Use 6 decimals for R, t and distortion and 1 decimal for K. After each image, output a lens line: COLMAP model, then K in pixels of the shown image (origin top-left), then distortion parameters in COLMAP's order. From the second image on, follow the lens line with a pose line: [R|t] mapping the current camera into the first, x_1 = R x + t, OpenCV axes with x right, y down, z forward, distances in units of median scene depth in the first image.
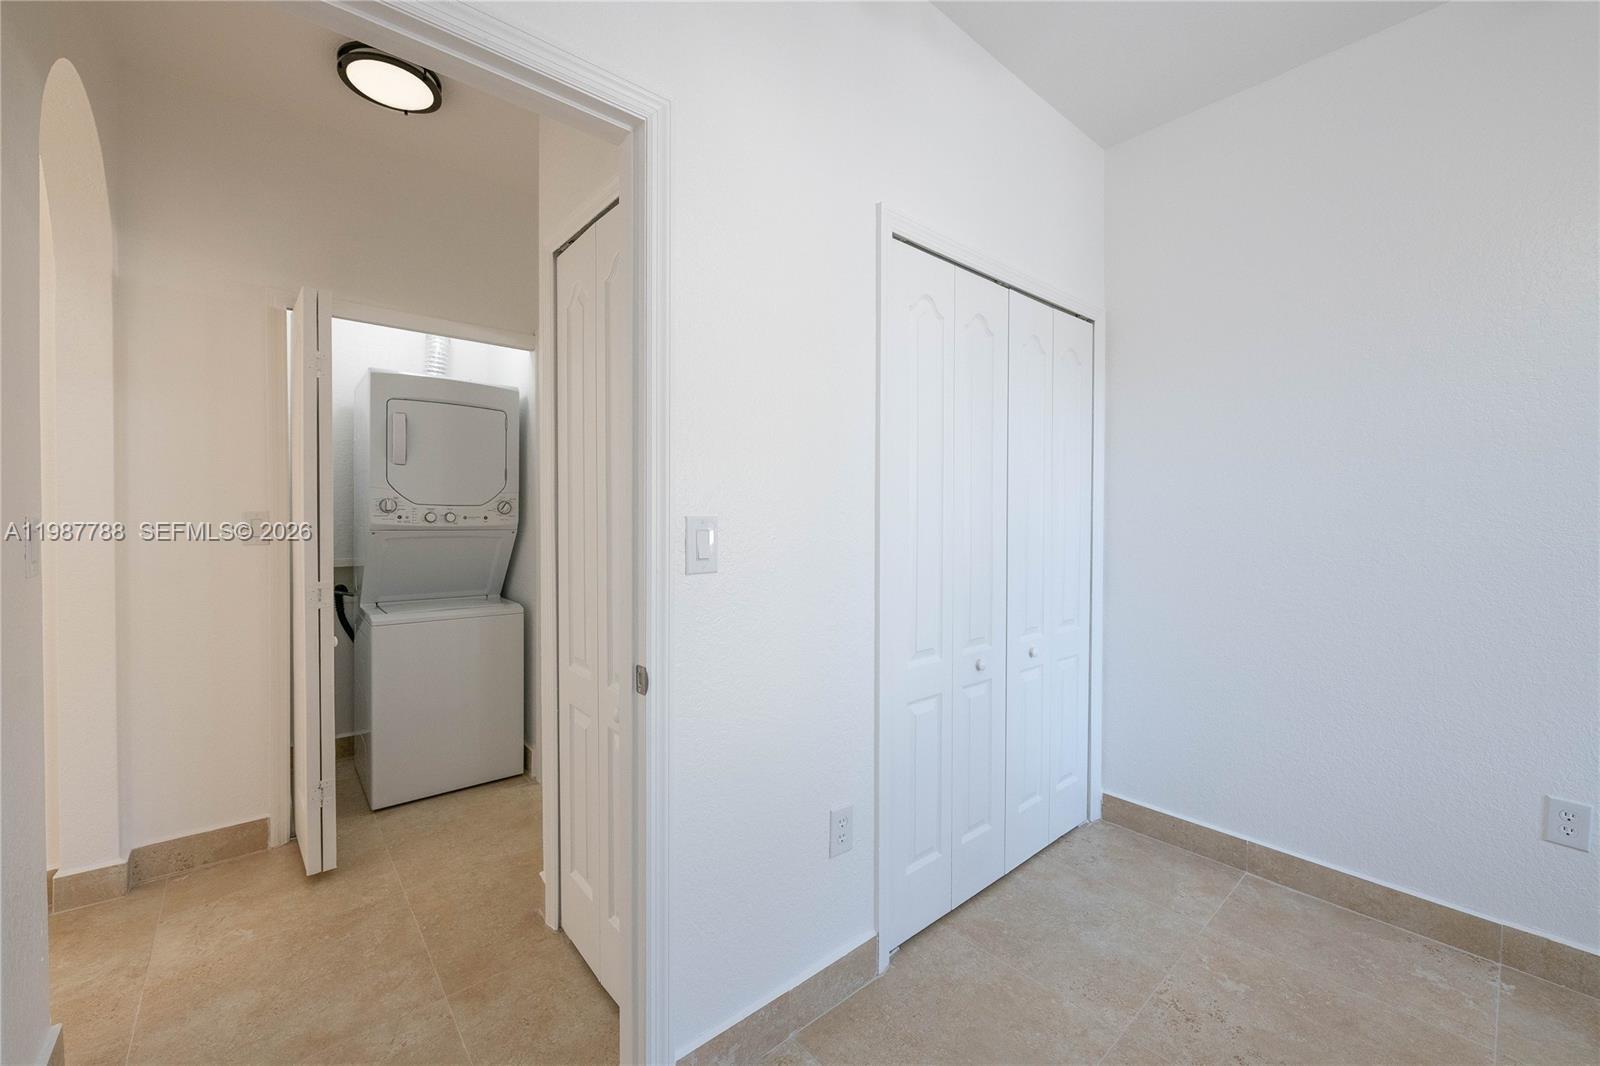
lens RADIAL K [[645.7, 0, 801.3], [0, 645.7, 523.4], [0, 0, 1]] dist [0.015927, -0.000014]
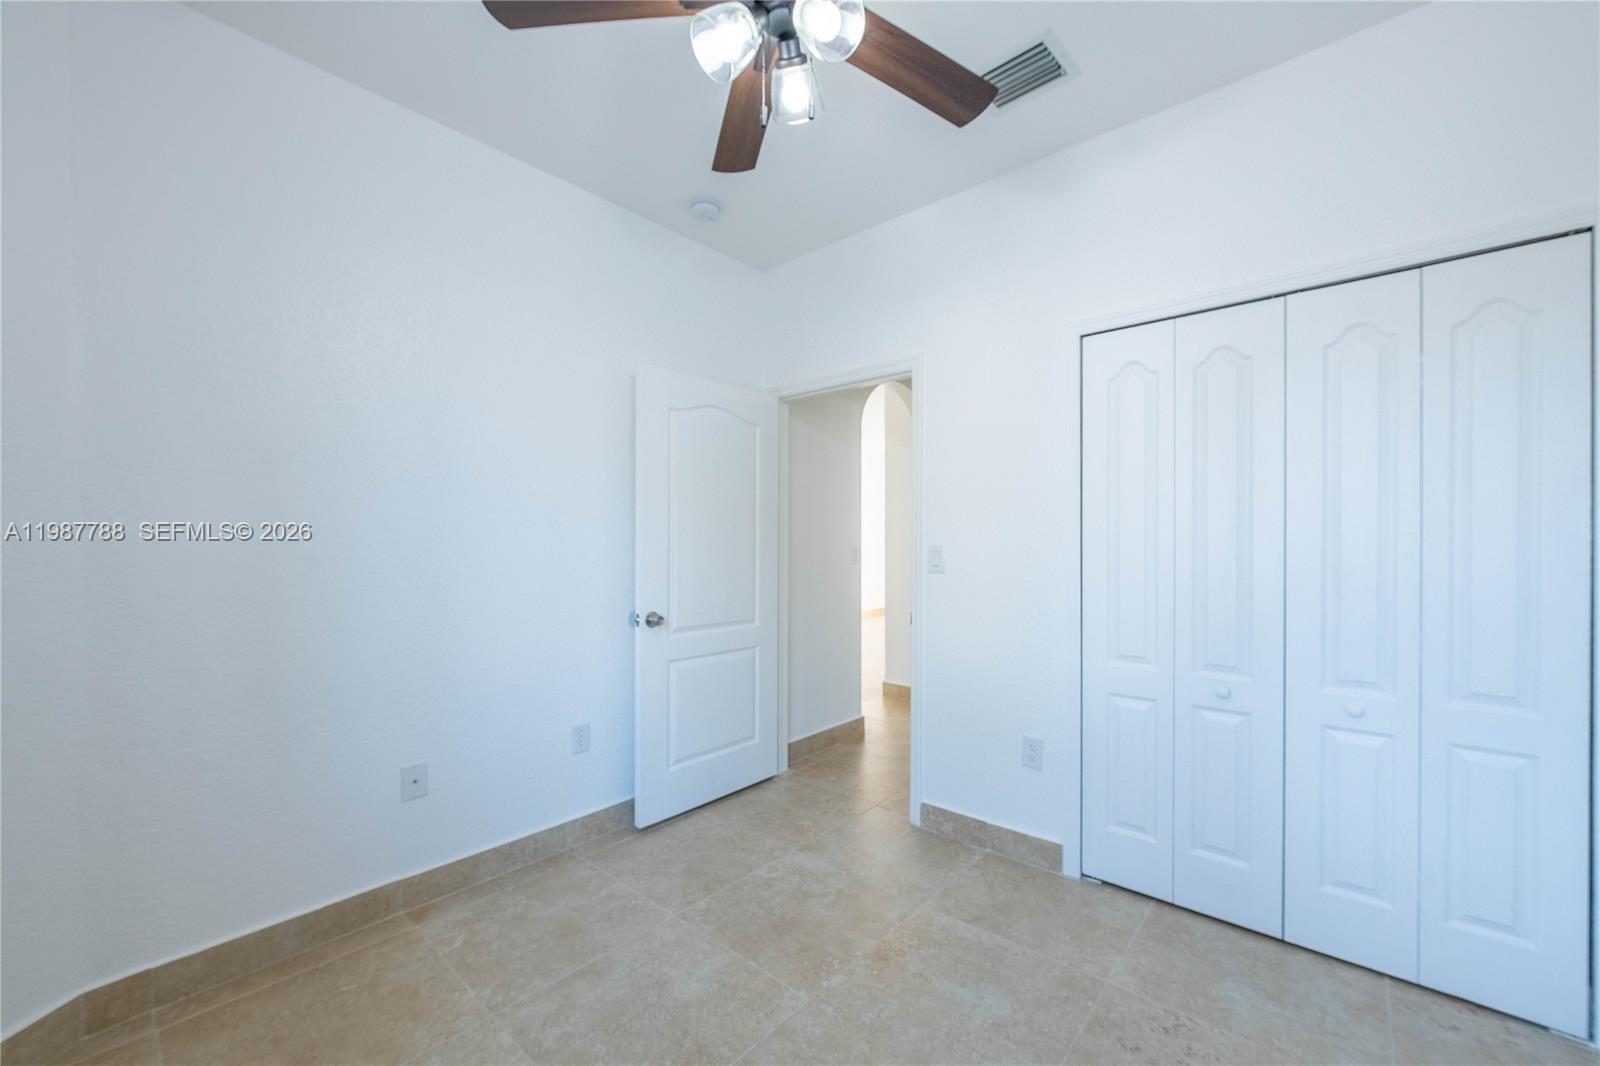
lens RADIAL K [[645.7, 0, 801.3], [0, 645.7, 523.4], [0, 0, 1]] dist [0.015927, -0.000014]
pose [[0.120575, -0.031709, -0.992198, 1.398561], [-0.004754, 0.999460, -0.032519, -0.008935], [0.992693, 0.008637, 0.120359, 0.259106]]
